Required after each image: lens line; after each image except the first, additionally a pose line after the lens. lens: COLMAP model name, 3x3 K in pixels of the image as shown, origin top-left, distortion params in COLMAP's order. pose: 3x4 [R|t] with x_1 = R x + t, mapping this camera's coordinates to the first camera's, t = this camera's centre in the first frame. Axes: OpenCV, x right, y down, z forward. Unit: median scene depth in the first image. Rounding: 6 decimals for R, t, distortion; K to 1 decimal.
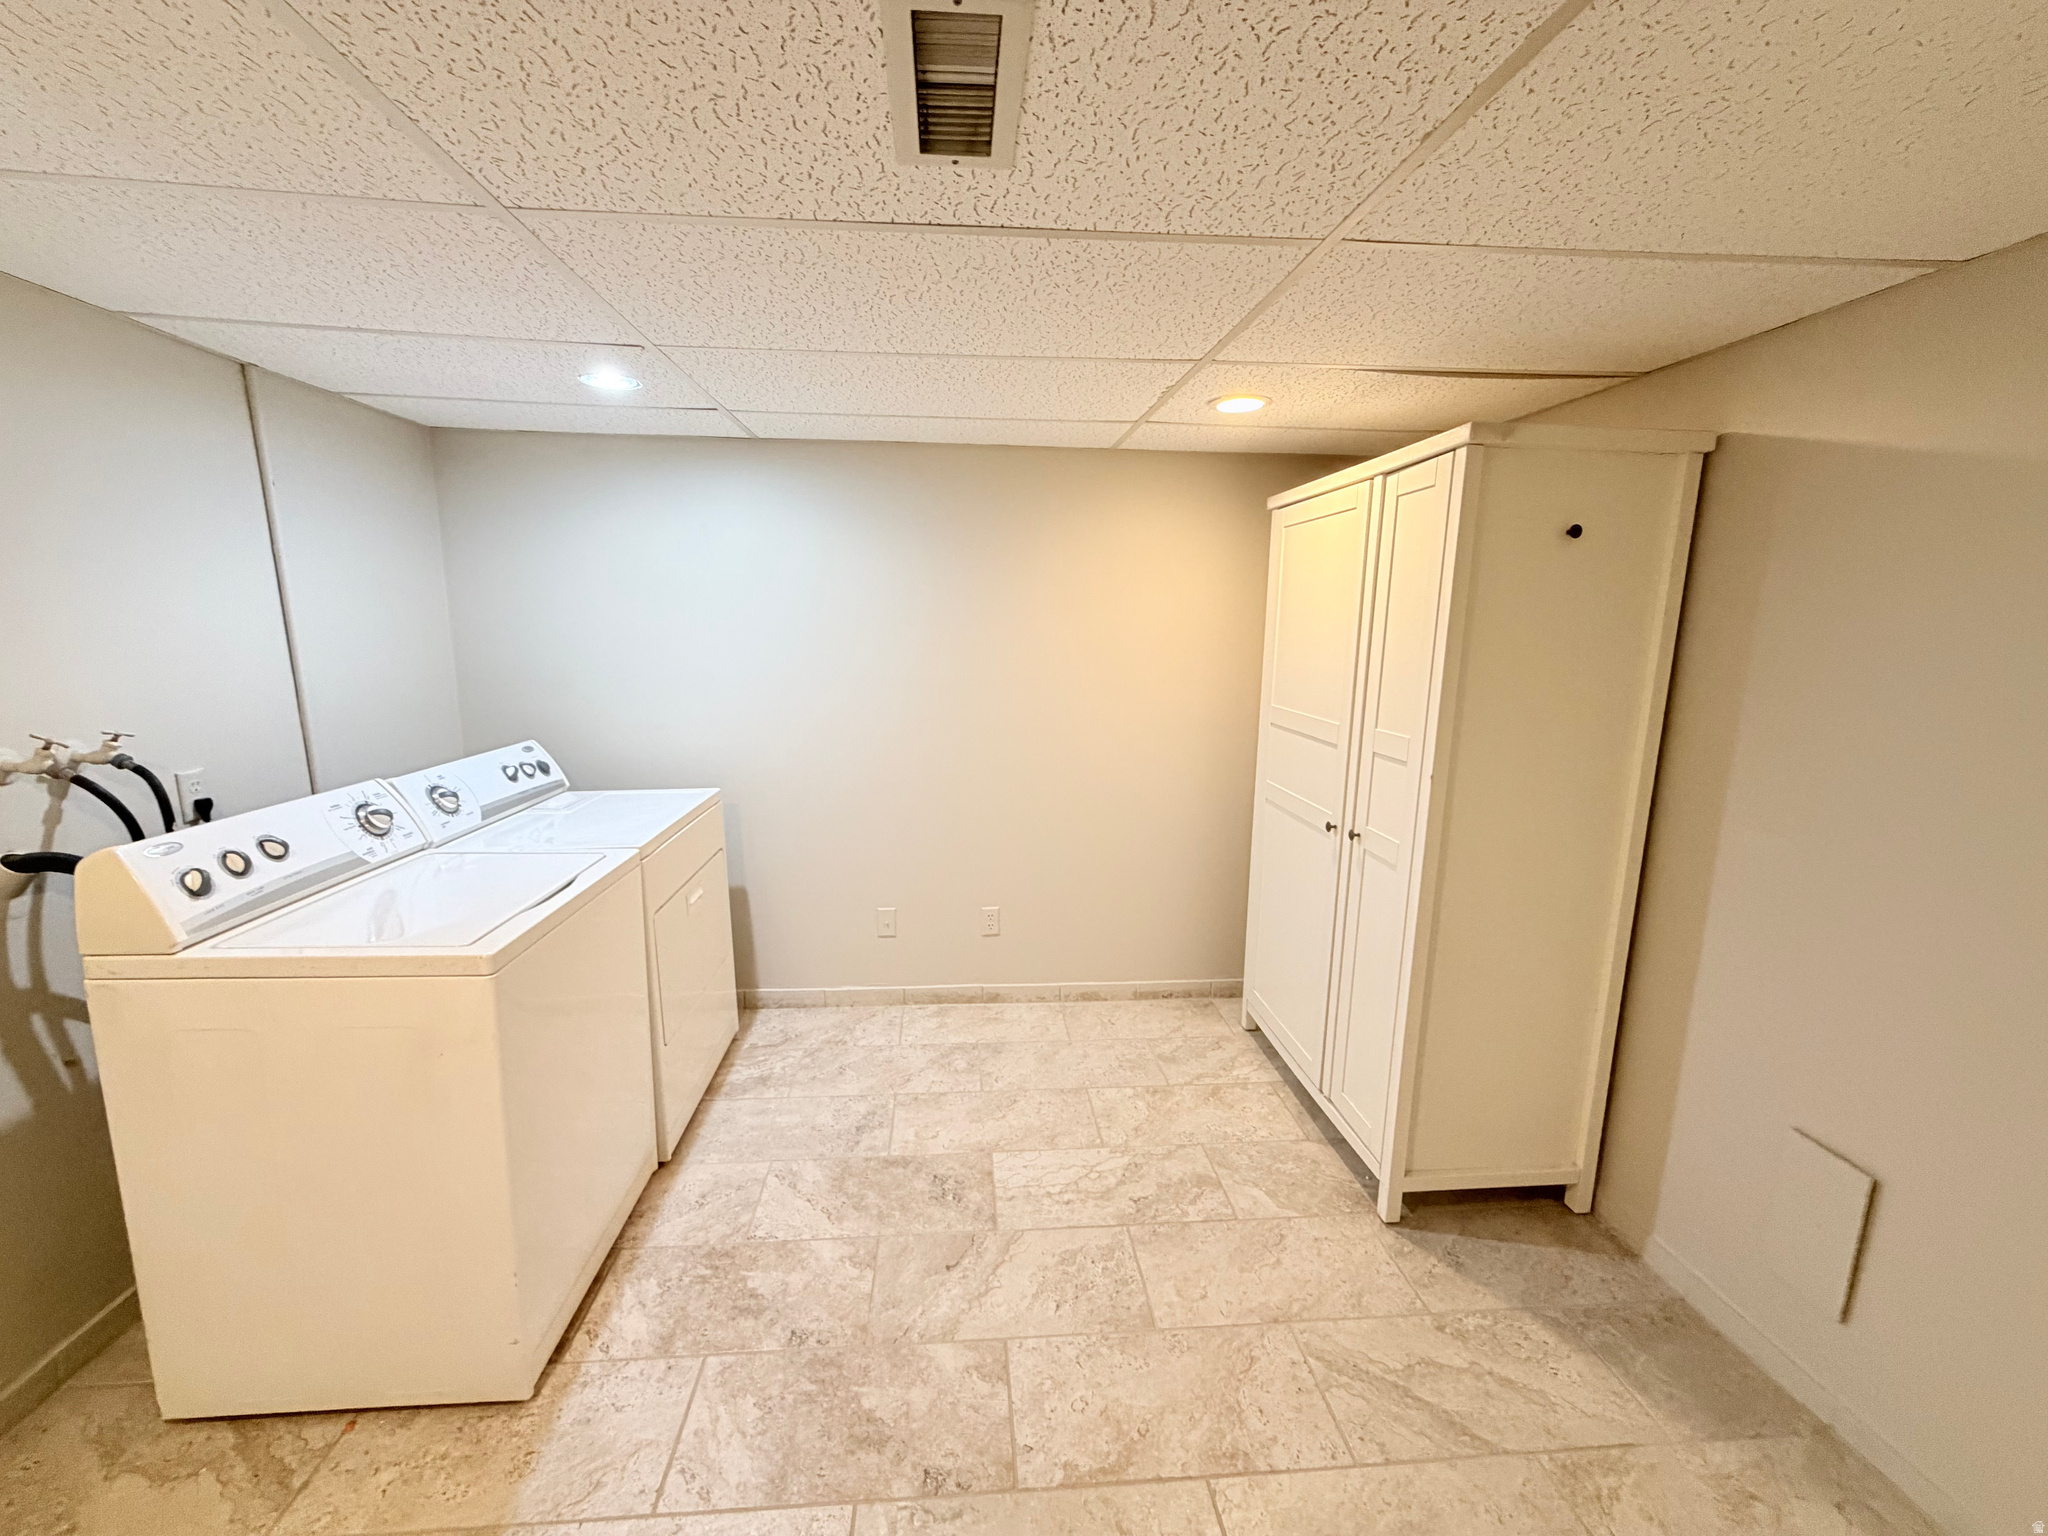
lens RADIAL K [[814.0, 0, 1018.5], [0, 814.0, 769.7], [0, 0, 1]] dist [0.001230, -0.000040]
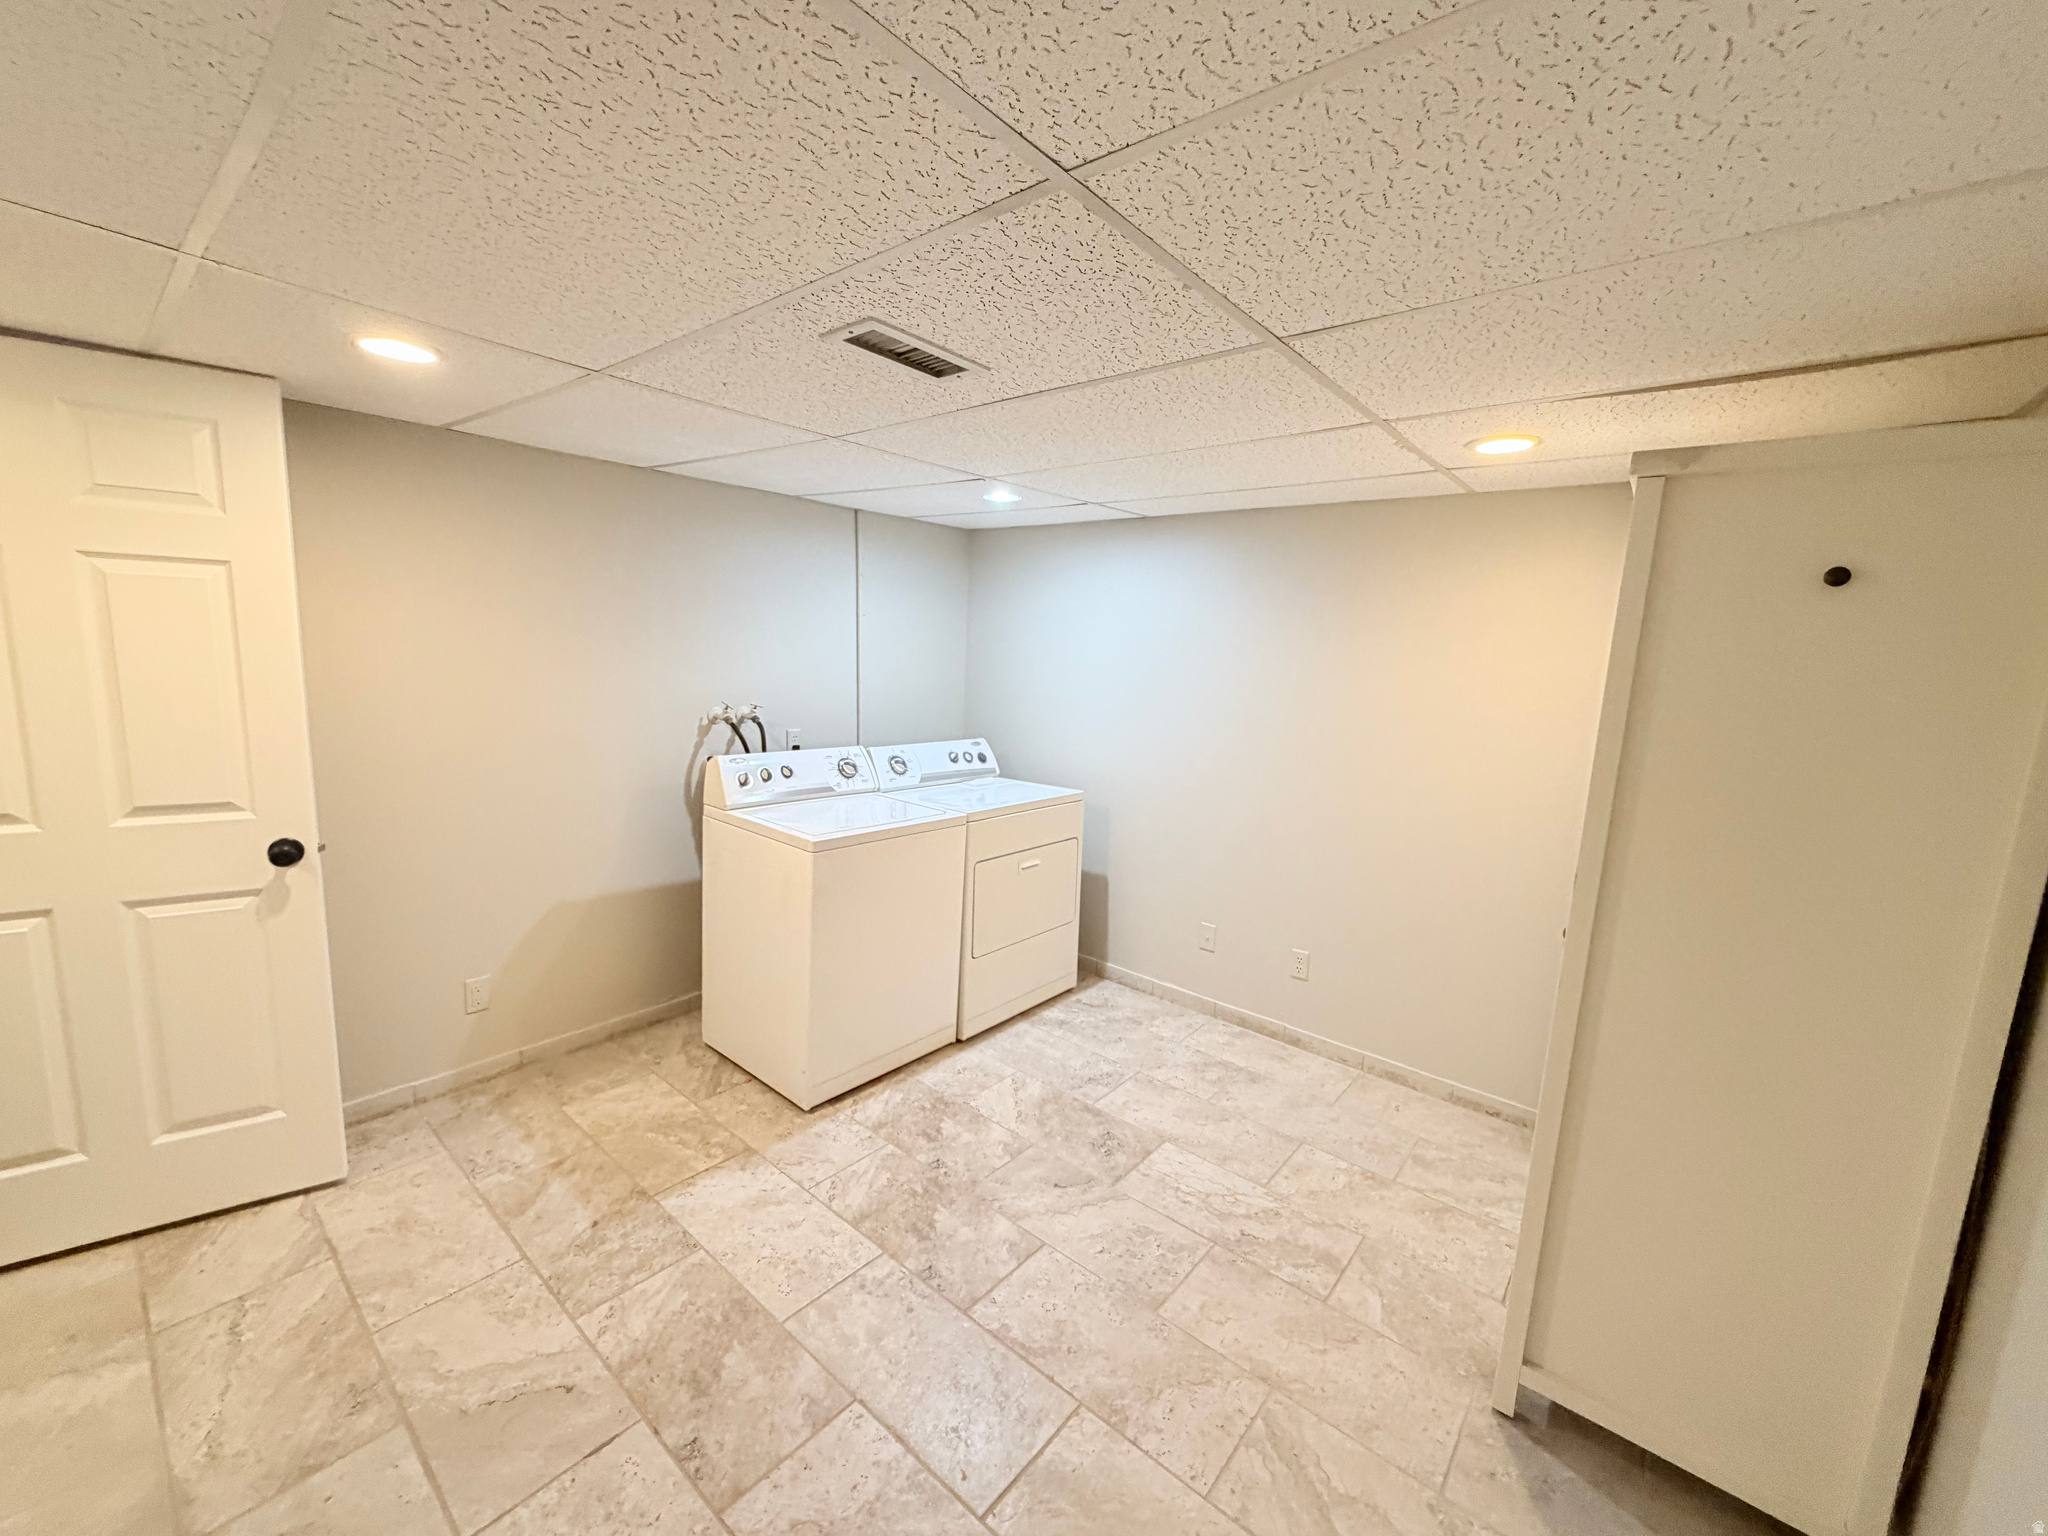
lens RADIAL K [[814.0, 0, 1018.7], [0, 814.0, 770.1], [0, 0, 1]] dist [0.001230, -0.000040]
pose [[0.710347, 0.126898, -0.692318, 0.633321], [-0.161294, 0.986787, 0.015378, -0.018529], [0.685122, 0.100743, 0.721429, 0.007774]]
